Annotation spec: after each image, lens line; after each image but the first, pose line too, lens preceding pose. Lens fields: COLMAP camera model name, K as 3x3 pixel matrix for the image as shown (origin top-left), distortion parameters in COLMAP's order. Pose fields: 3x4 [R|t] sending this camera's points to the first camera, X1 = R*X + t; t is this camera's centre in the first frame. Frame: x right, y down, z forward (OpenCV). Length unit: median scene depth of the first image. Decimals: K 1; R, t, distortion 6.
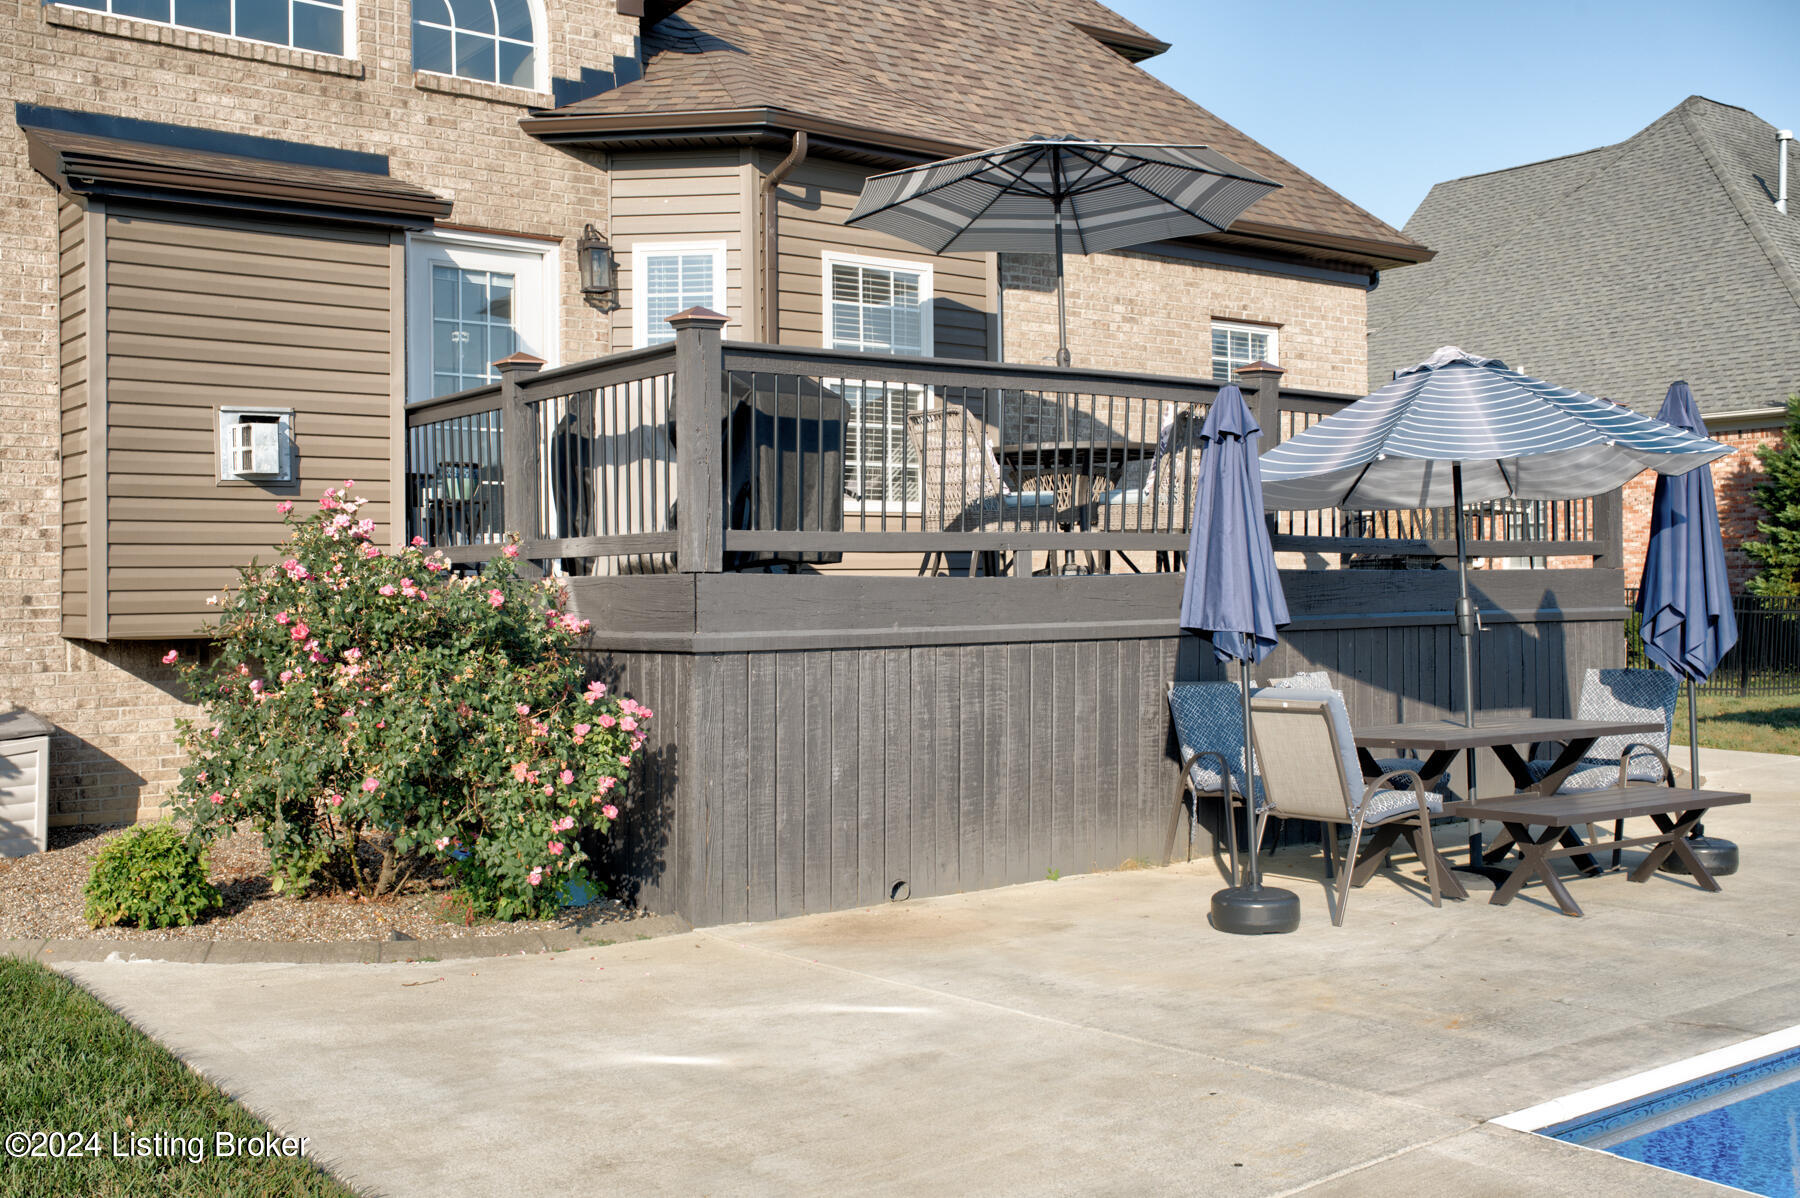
lens RADIAL K [[1771.5, 0, 899.9], [0, 1771.5, 594.2], [0, 0, 1]] dist [0.015223, 0.000000]
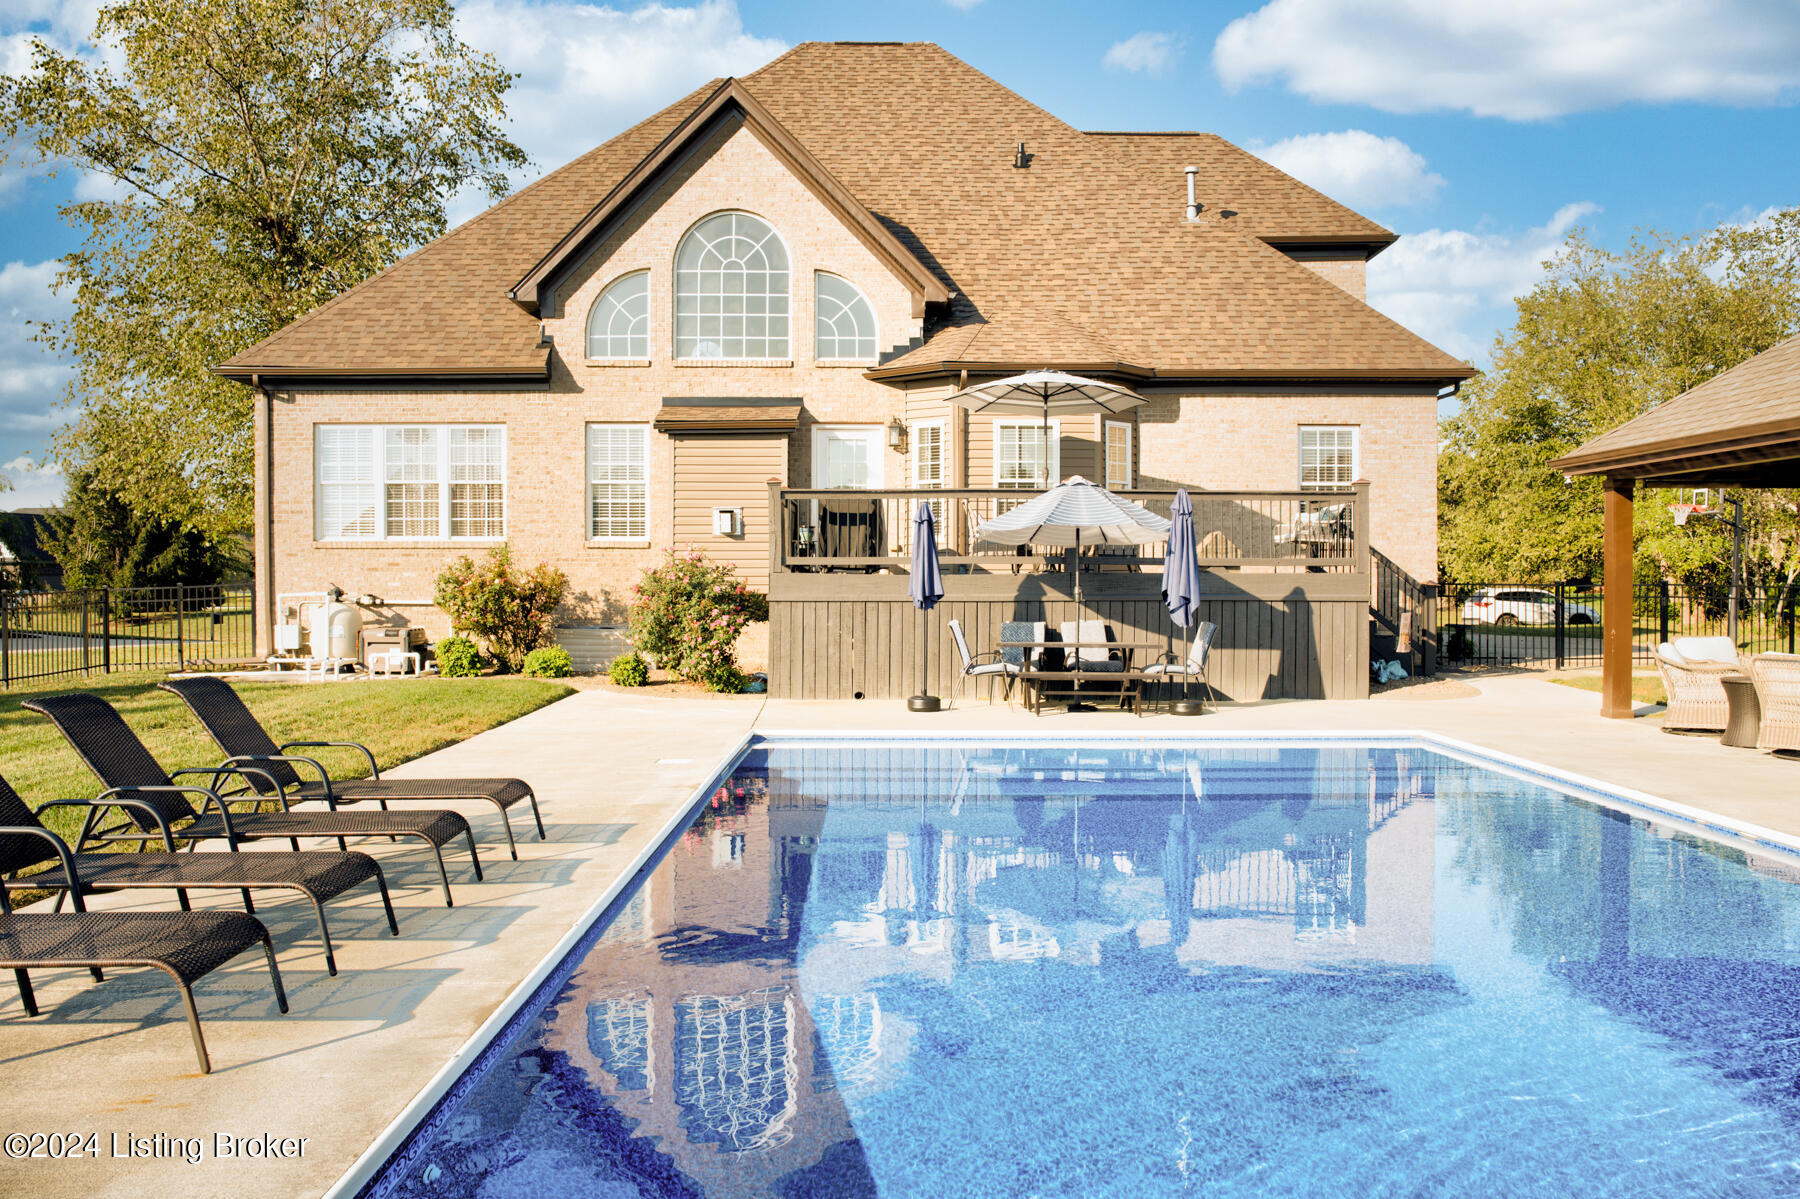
lens RADIAL K [[1516.3, 0, 901.1], [0, 1516.3, 598.3], [0, 0, 1]] dist [-0.005644, -0.000623]
pose [[0.812796, 0.018012, -0.582270, 0.963249], [-0.011934, 0.999827, 0.014270, -0.005778], [0.582426, -0.004650, 0.812870, -0.558693]]
